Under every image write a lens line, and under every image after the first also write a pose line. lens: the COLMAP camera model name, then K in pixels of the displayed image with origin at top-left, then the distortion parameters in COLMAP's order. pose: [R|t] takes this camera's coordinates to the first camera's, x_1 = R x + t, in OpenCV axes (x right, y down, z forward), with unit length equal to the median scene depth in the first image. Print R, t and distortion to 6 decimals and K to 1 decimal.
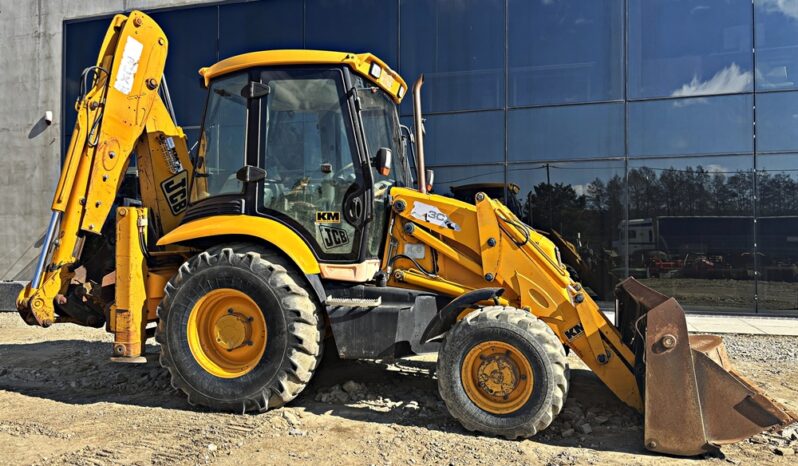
lens RADIAL K [[598.6, 0, 402.9], [0, 598.6, 233.2], [0, 0, 1]] dist [0.045984, -0.056660]
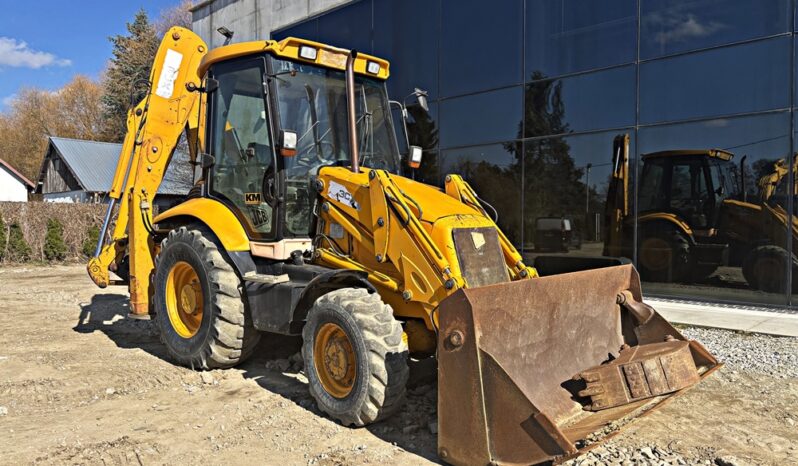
lens RADIAL K [[598.6, 0, 394.6], [0, 598.6, 239.2], [0, 0, 1]] dist [0.045984, -0.056660]
pose [[0.880530, 0.013386, -0.473801, 0.601352], [0.009739, 0.998879, 0.046318, -0.001232], [0.473890, -0.045399, 0.879413, 0.168972]]
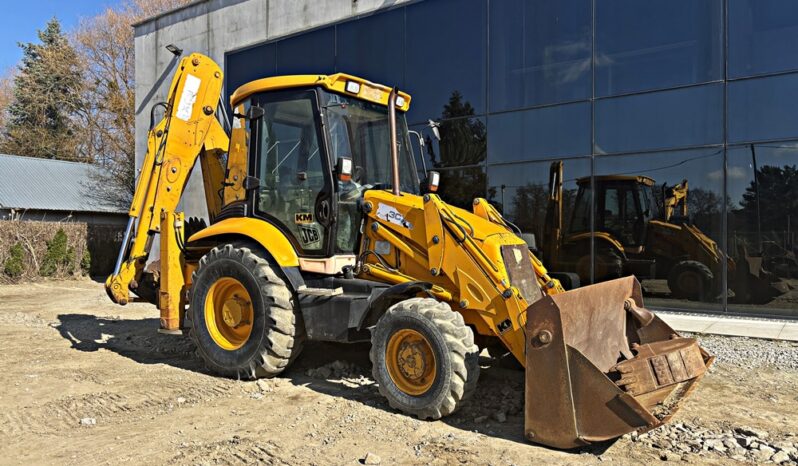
lens RADIAL K [[598.6, 0, 395.0], [0, 598.6, 237.2], [0, 0, 1]] dist [0.045984, -0.056660]
pose [[0.942262, -0.001664, -0.334871, 0.427951], [0.006690, 0.999882, 0.013854, -0.004717], [0.334808, -0.015295, 0.942162, -0.040068]]
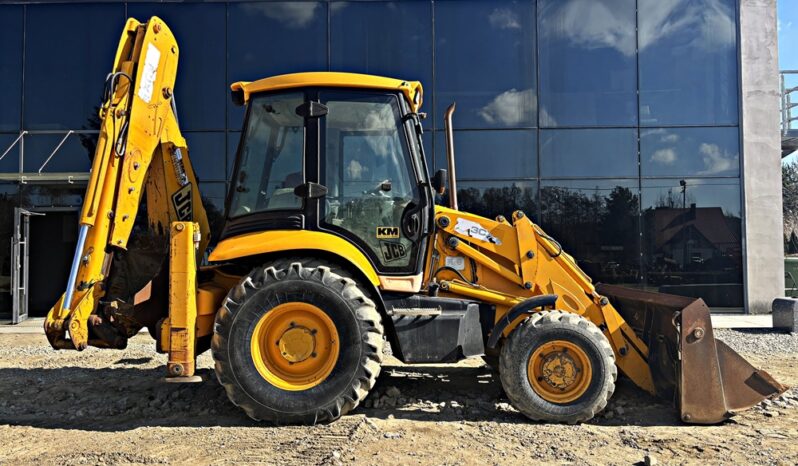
lens RADIAL K [[598.6, 0, 401.5], [0, 598.6, 231.4], [0, 0, 1]] dist [0.045984, -0.056660]
pose [[0.961239, 0.001766, 0.275709, -0.391002], [0.003897, 0.999793, -0.019990, -0.007033], [-0.275687, 0.020290, 0.961033, -0.029816]]
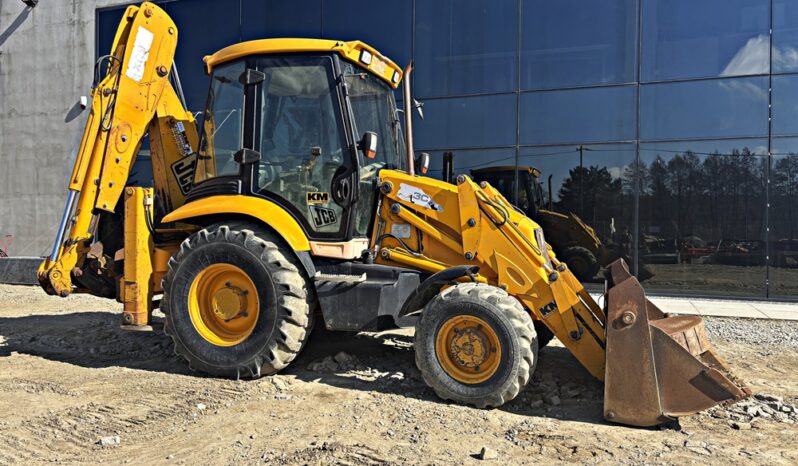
lens RADIAL K [[598.6, 0, 400.8], [0, 598.6, 233.0], [0, 0, 1]] dist [0.045984, -0.056660]
pose [[0.998014, 0.009597, -0.062258, 0.087425], [-0.007882, 0.999585, 0.027725, 0.005194], [0.062498, -0.027179, 0.997675, -0.049039]]
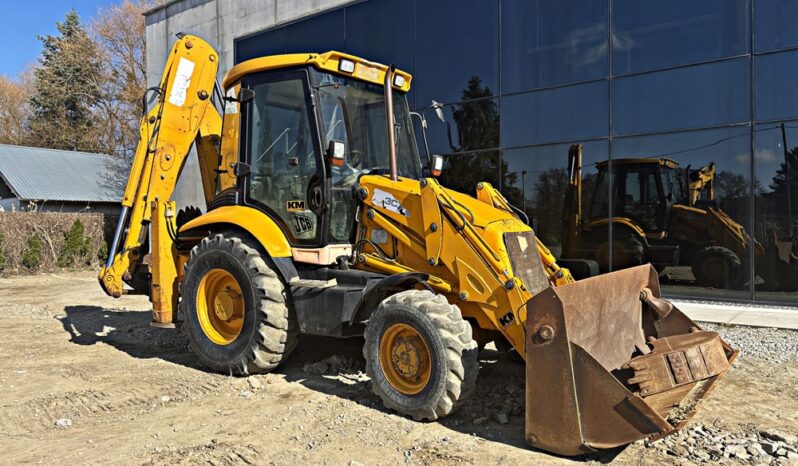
lens RADIAL K [[598.6, 0, 395.2], [0, 598.6, 233.5], [0, 0, 1]] dist [0.045984, -0.056660]
pose [[0.929460, -0.005376, -0.368884, 0.446806], [0.016887, 0.999466, 0.027984, -0.003613], [0.368536, -0.032240, 0.929054, 0.039167]]
